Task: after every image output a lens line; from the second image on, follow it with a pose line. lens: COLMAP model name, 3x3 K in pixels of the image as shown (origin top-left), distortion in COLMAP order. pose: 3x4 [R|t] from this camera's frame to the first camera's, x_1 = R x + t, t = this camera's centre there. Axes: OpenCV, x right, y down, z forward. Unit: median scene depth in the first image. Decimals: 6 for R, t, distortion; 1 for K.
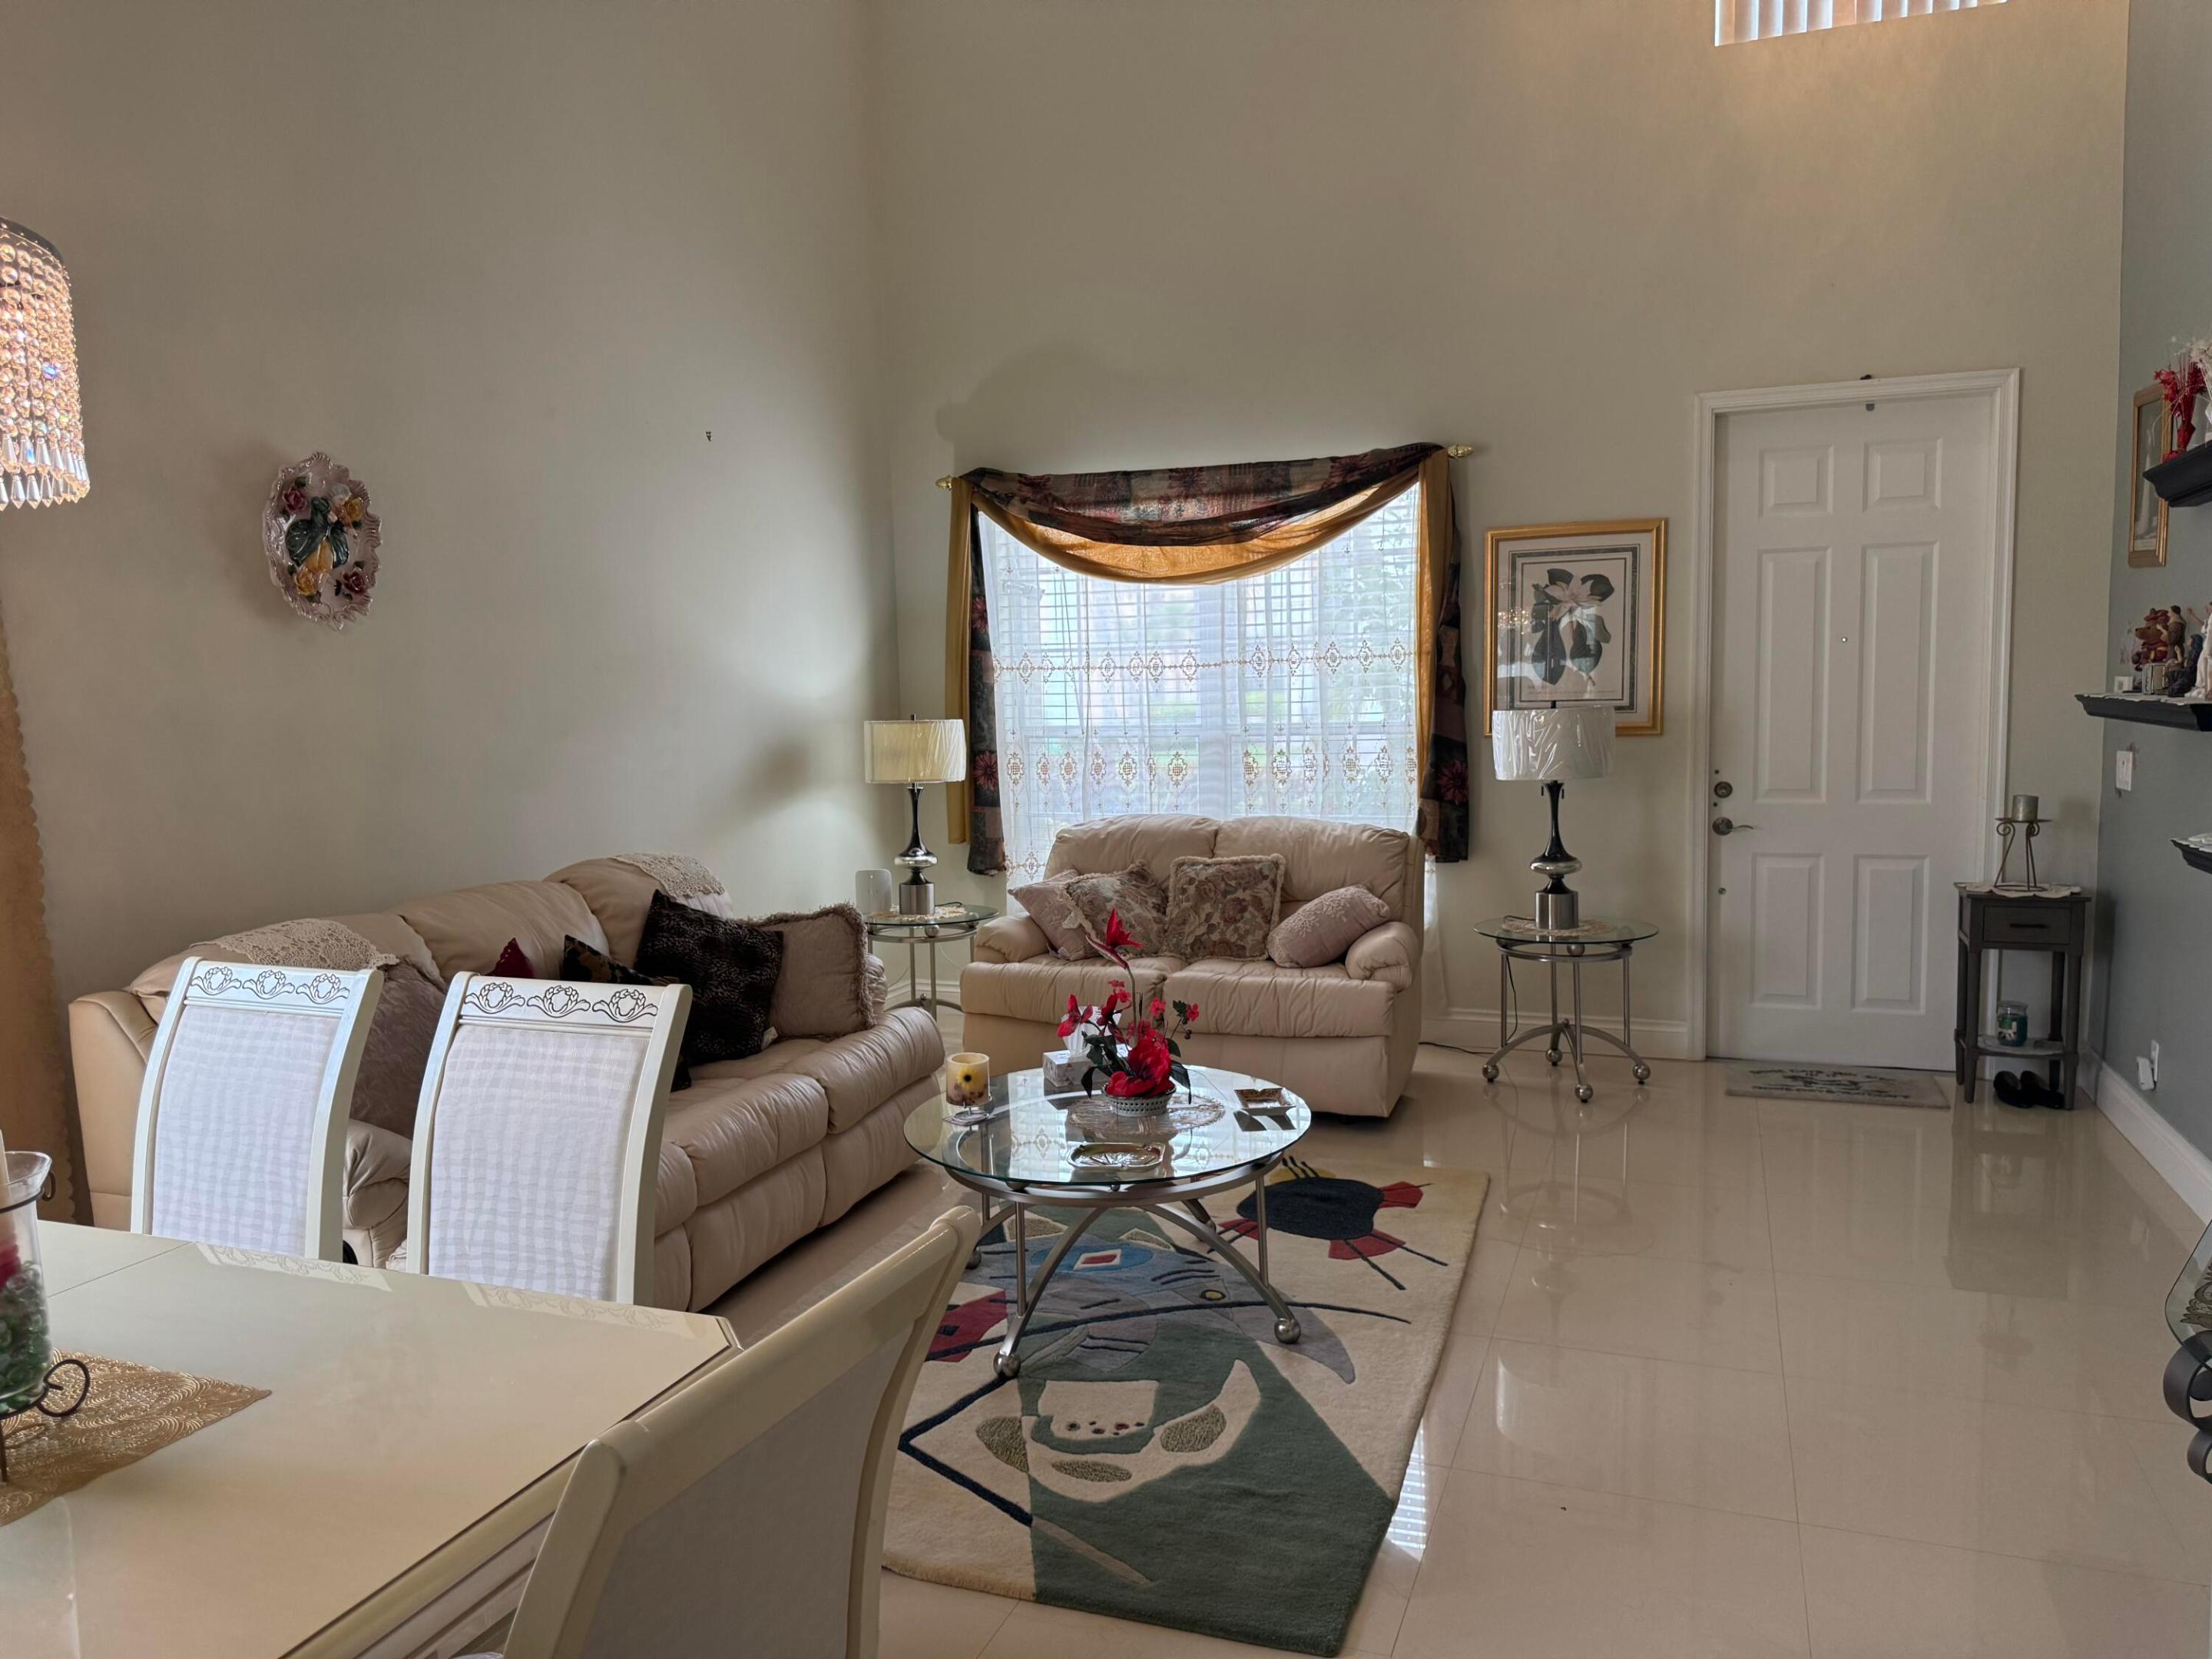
lens RADIAL K [[1582.9, 0, 1087.3], [0, 1582.9, 821.1], [0, 0, 1]] dist [0.001361, -0.021206]
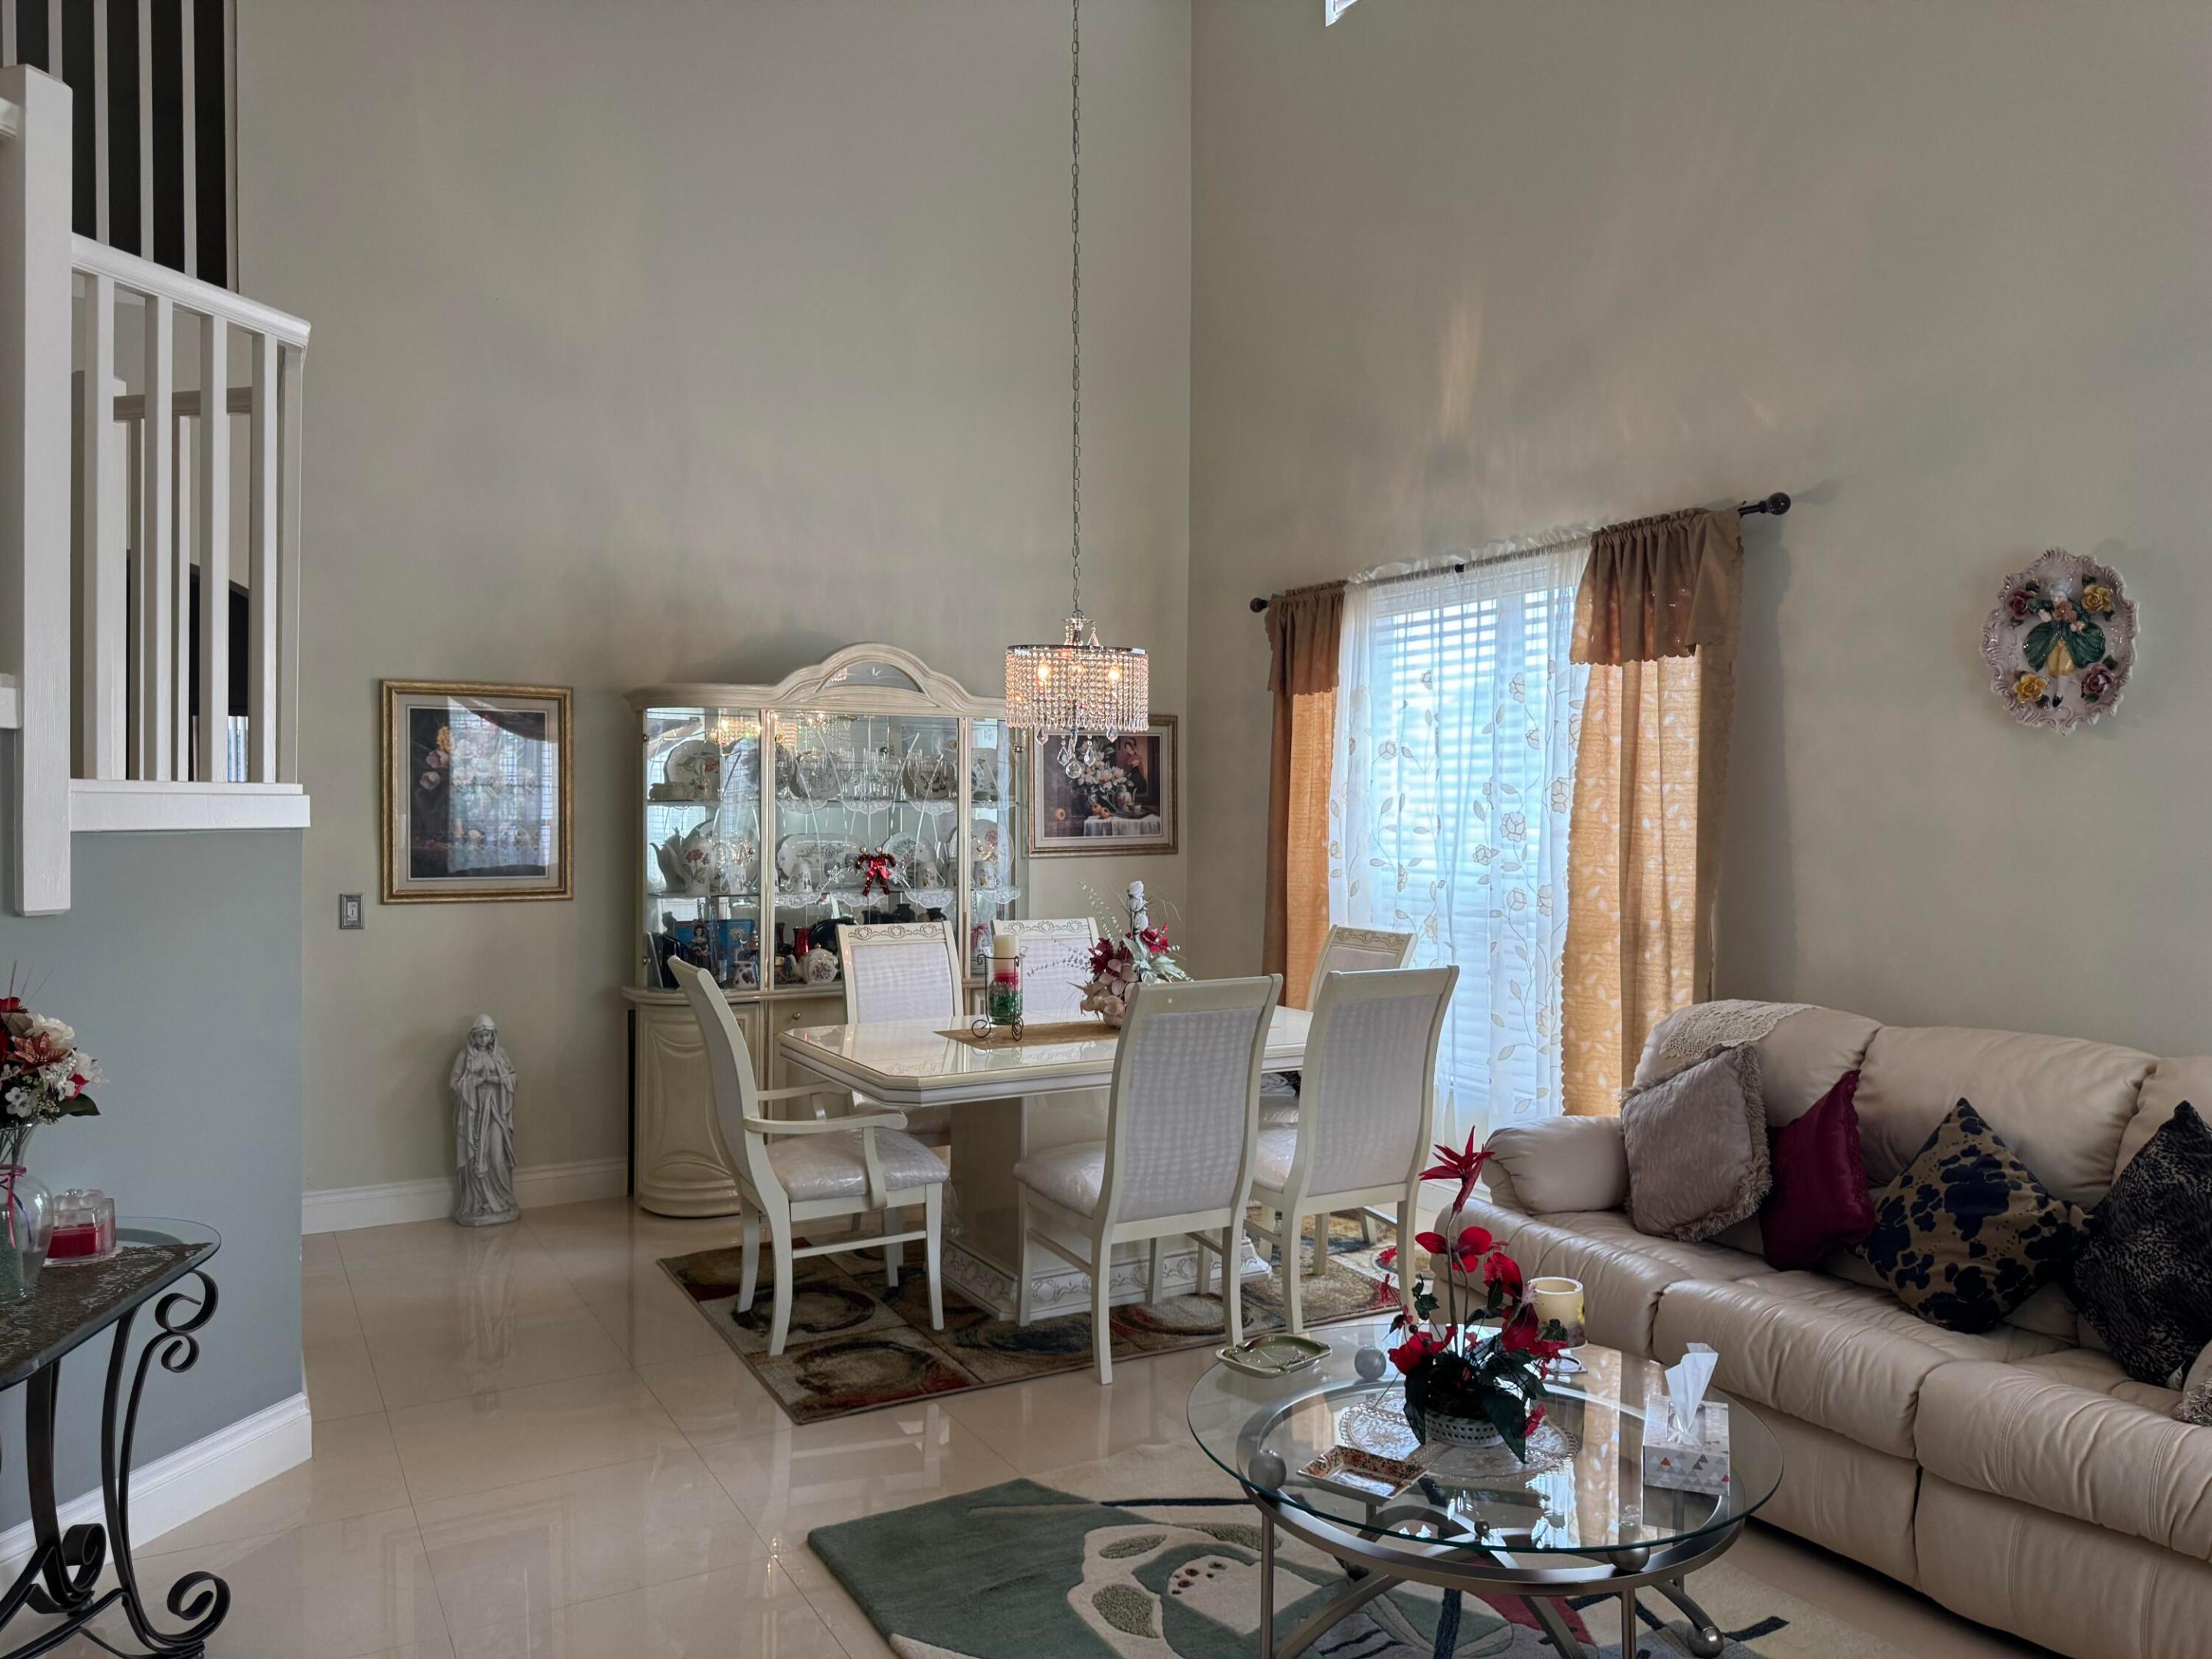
lens RADIAL K [[1582.9, 0, 1087.3], [0, 1582.9, 821.1], [0, 0, 1]] dist [0.001361, -0.021206]
pose [[-0.663057, 0.029102, -0.748003, 0.754375], [-0.044720, 0.995919, 0.078388, -0.152922], [0.747232, 0.085426, -0.659050, 1.519270]]
